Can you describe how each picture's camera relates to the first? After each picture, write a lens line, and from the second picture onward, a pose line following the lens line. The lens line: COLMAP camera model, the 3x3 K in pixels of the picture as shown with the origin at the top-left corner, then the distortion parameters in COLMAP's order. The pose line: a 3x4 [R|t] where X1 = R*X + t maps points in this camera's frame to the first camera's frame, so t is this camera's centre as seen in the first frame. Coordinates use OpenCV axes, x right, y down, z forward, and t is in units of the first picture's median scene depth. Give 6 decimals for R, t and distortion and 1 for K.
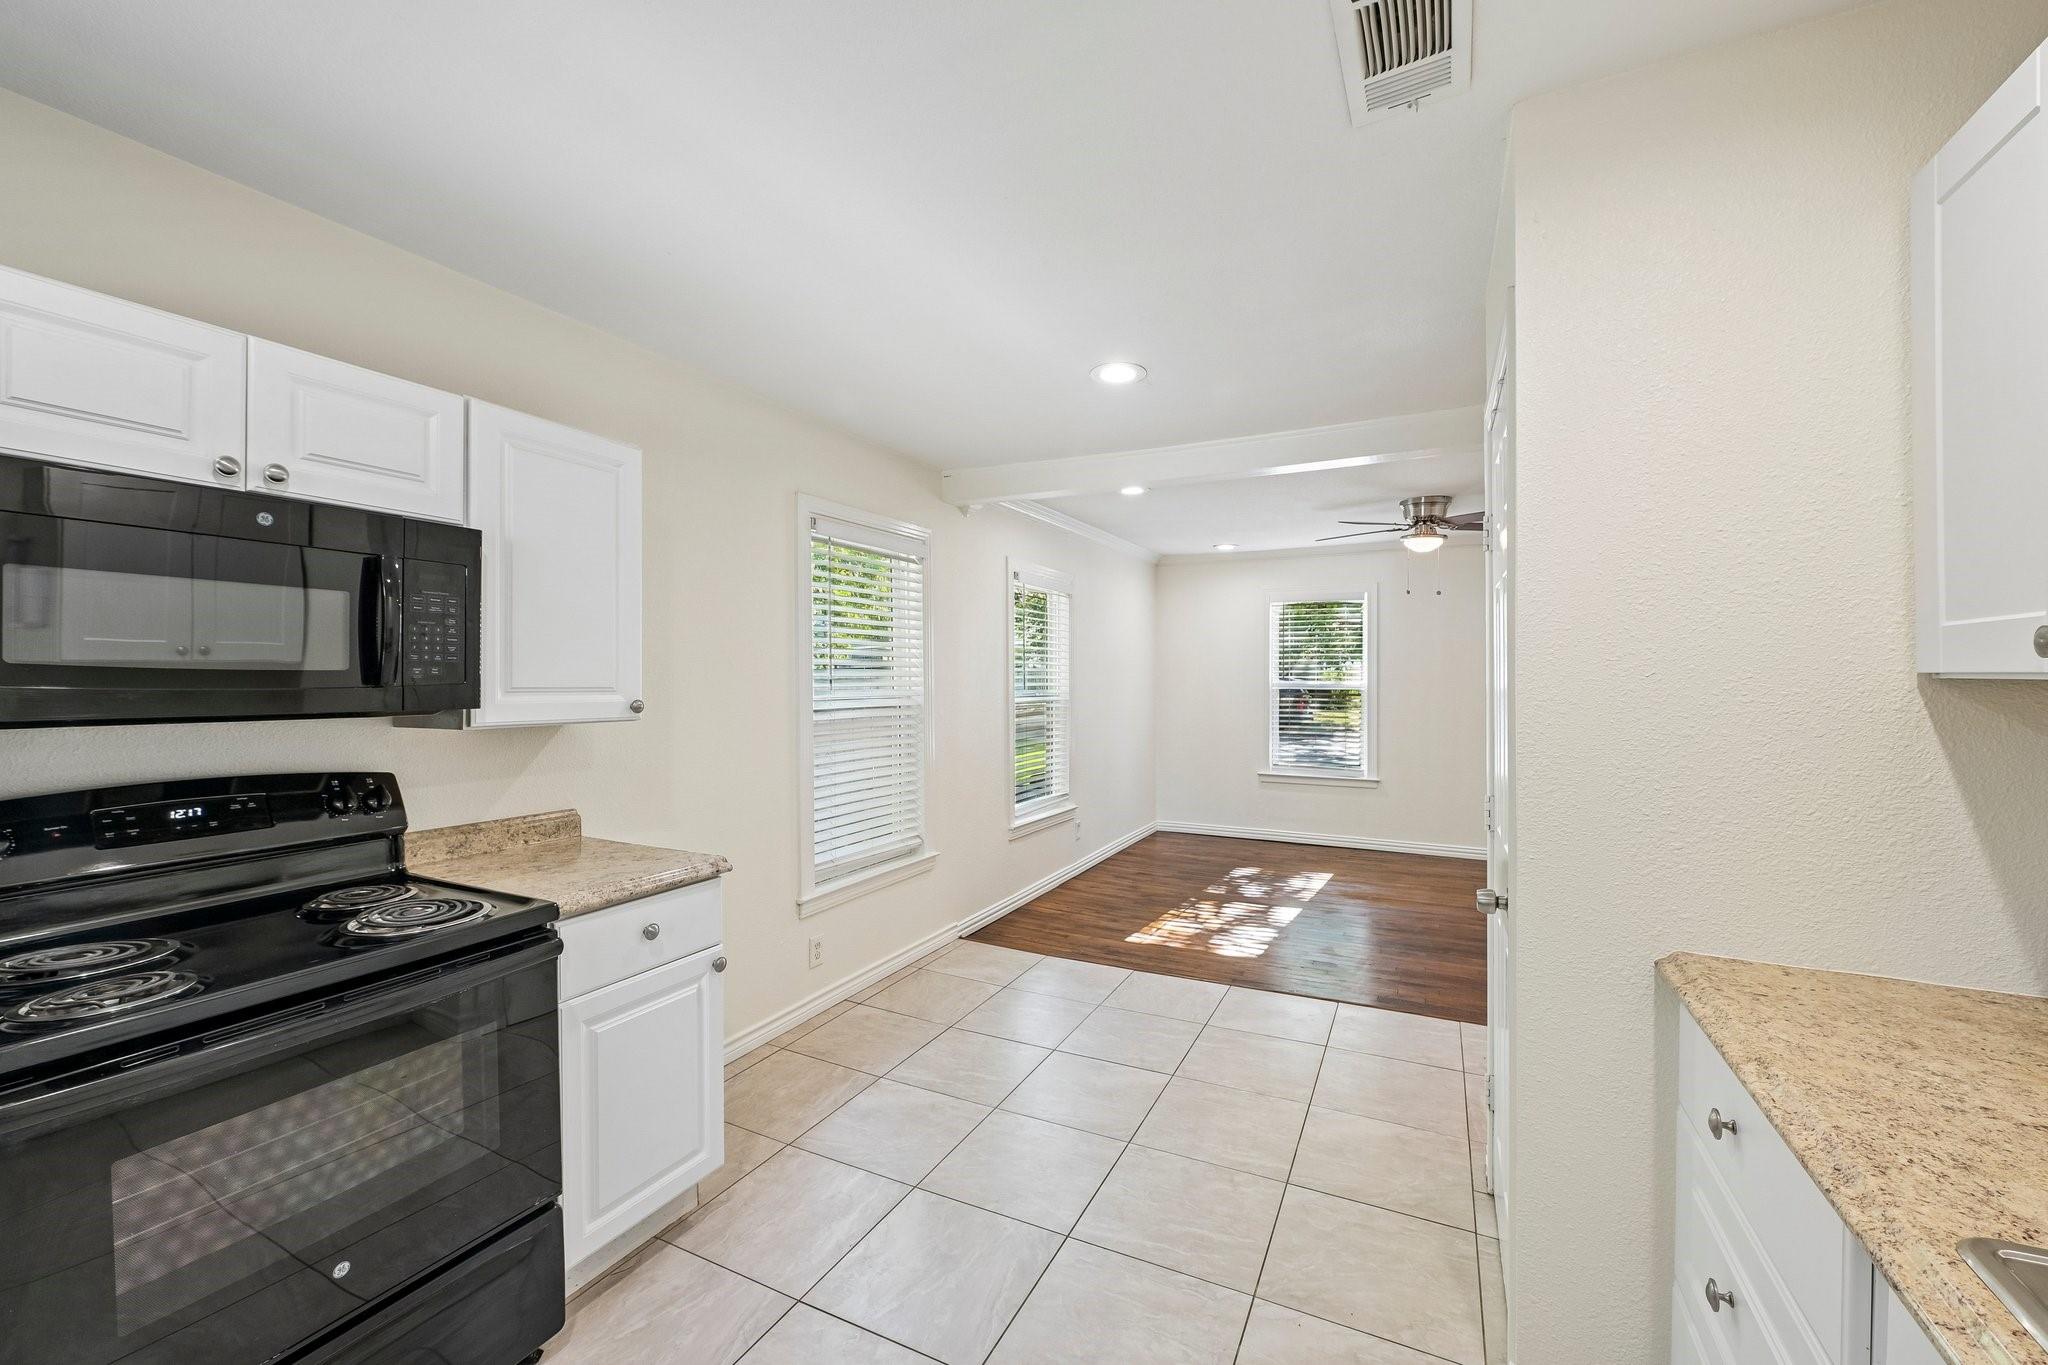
lens RADIAL K [[815.4, 0, 1031.6], [0, 815.4, 676.8], [0, 0, 1]] dist [-0.002219, -0.000148]
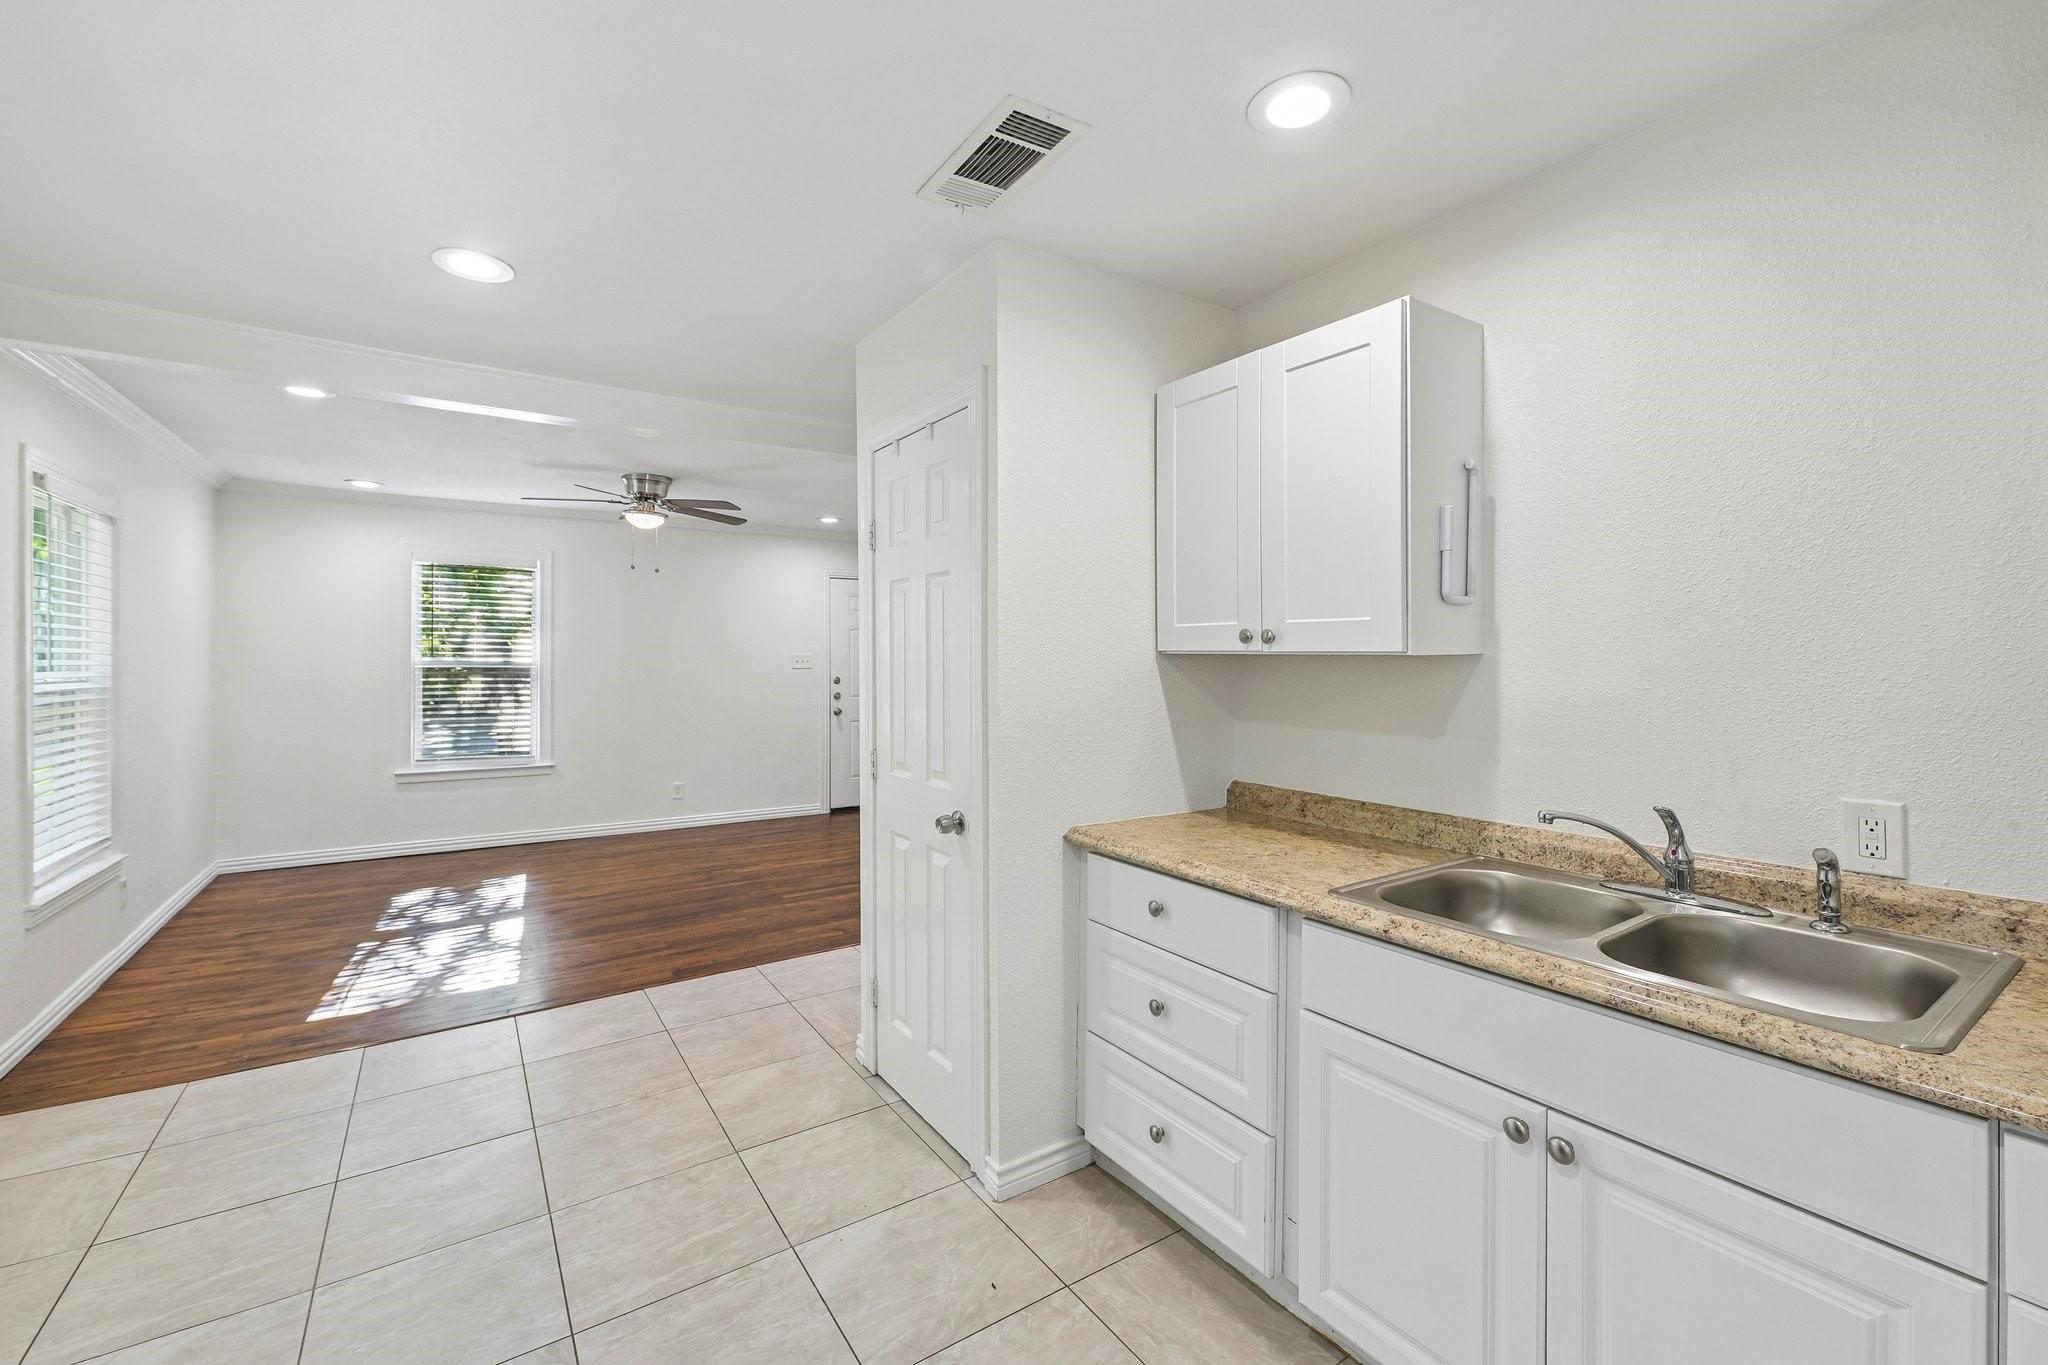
lens RADIAL K [[851.3, 0, 1024.6], [0, 851.3, 647.3], [0, 0, 1]] dist [-0.002025, -0.000483]
pose [[0.496297, 0.010286, 0.868092, -0.207841], [-0.002936, 0.999944, -0.010170, 0.002451], [-0.868148, 0.002498, 0.496300, 0.079664]]
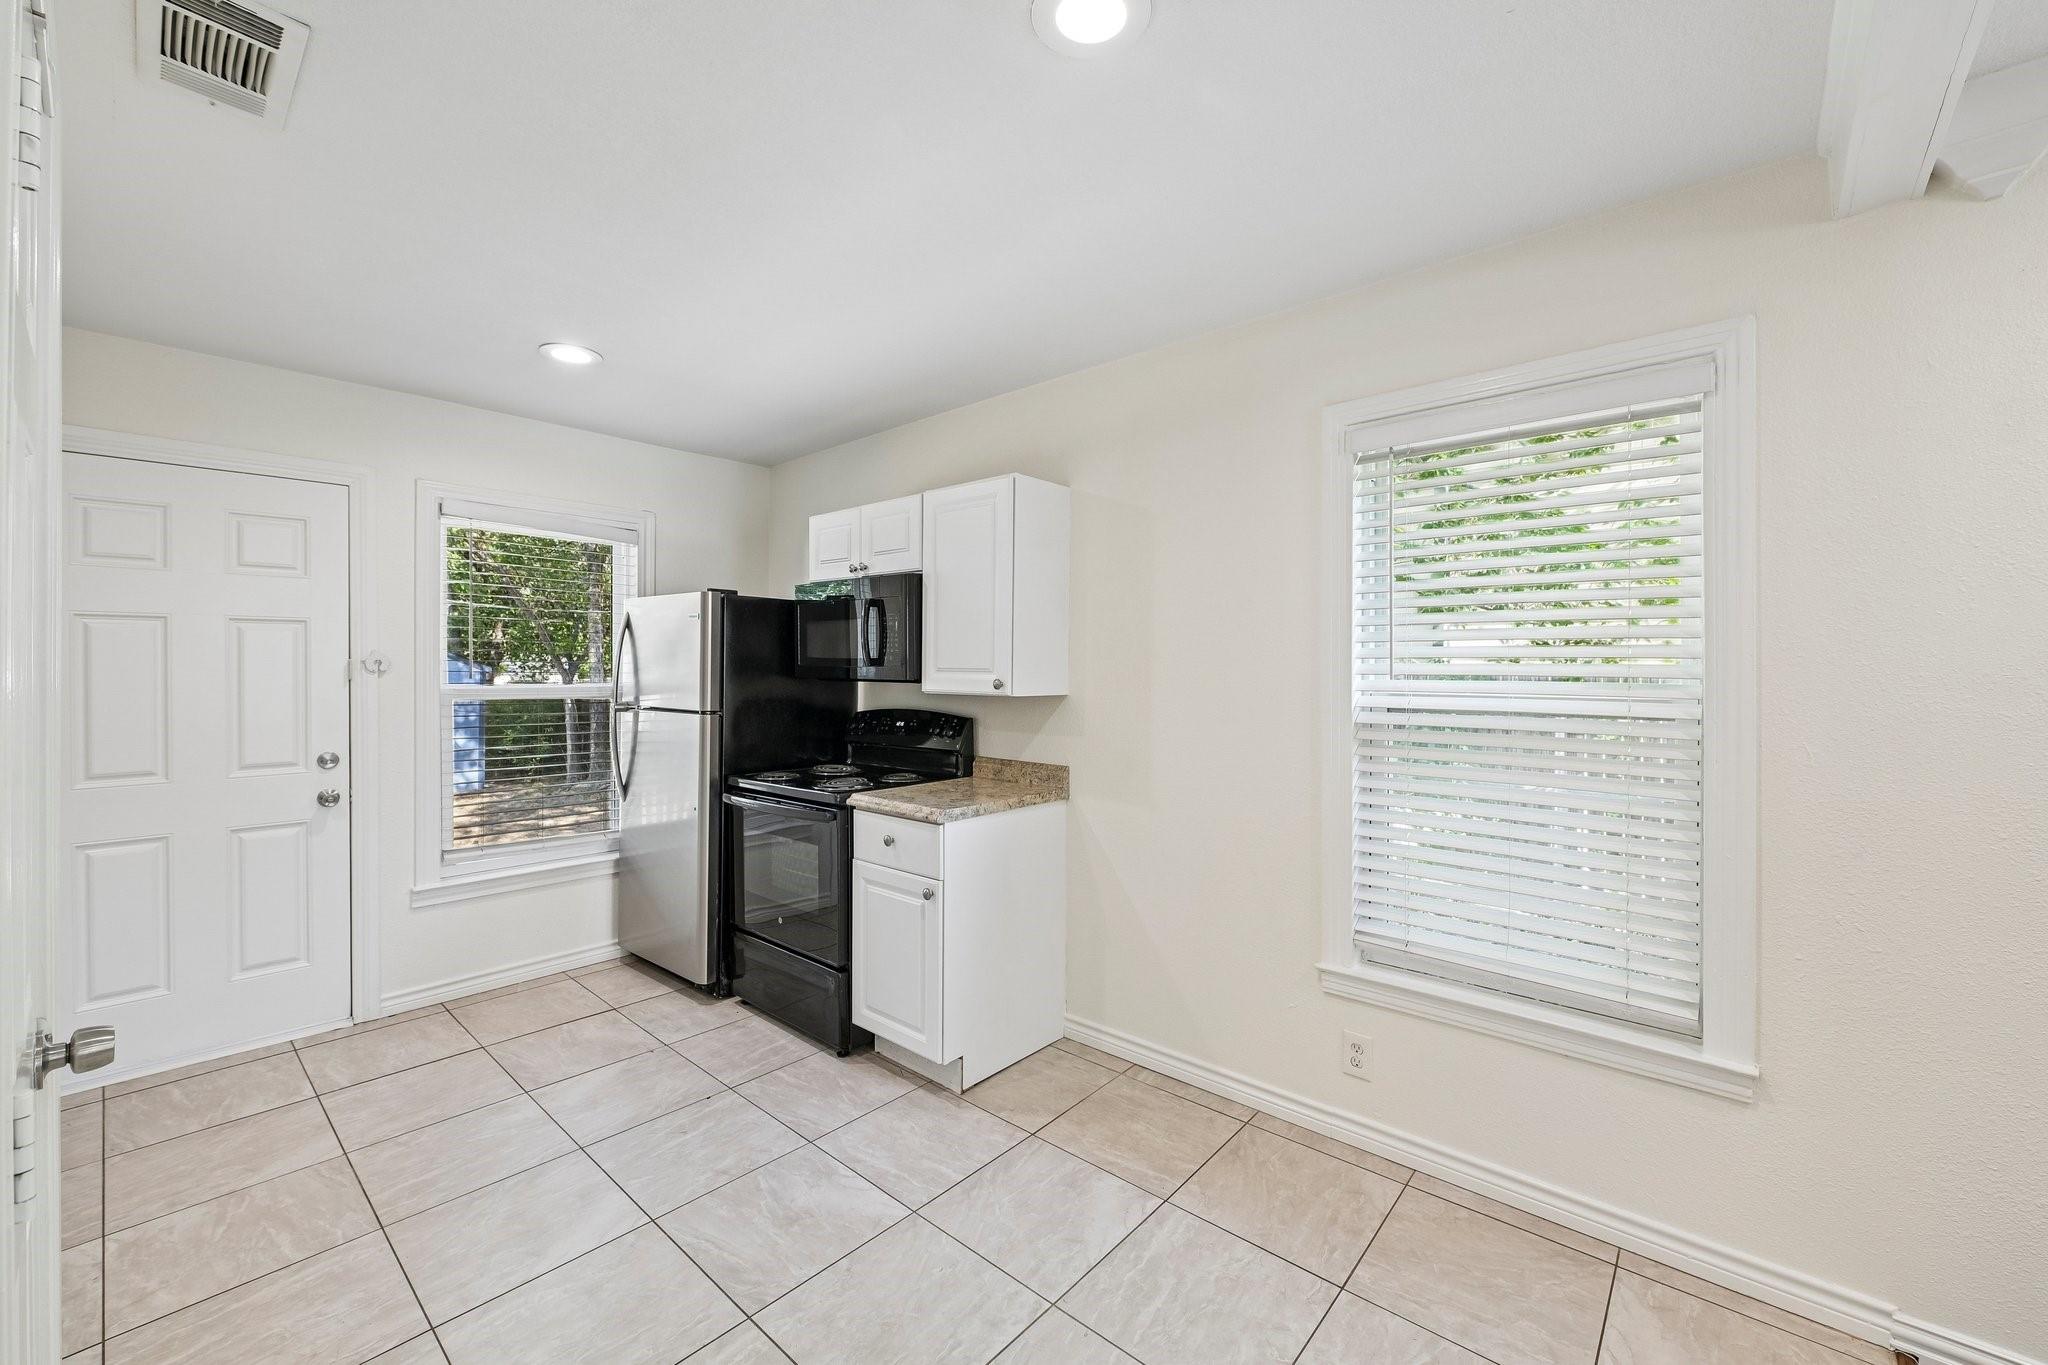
lens RADIAL K [[815.4, 0, 1031.6], [0, 815.4, 676.8], [0, 0, 1]] dist [-0.002219, -0.000148]
pose [[-0.258072, 0.009594, -0.966078, 0.338142], [0.000049, 0.999951, 0.009917, 0.005772], [0.966126, 0.002512, -0.258060, 0.652553]]
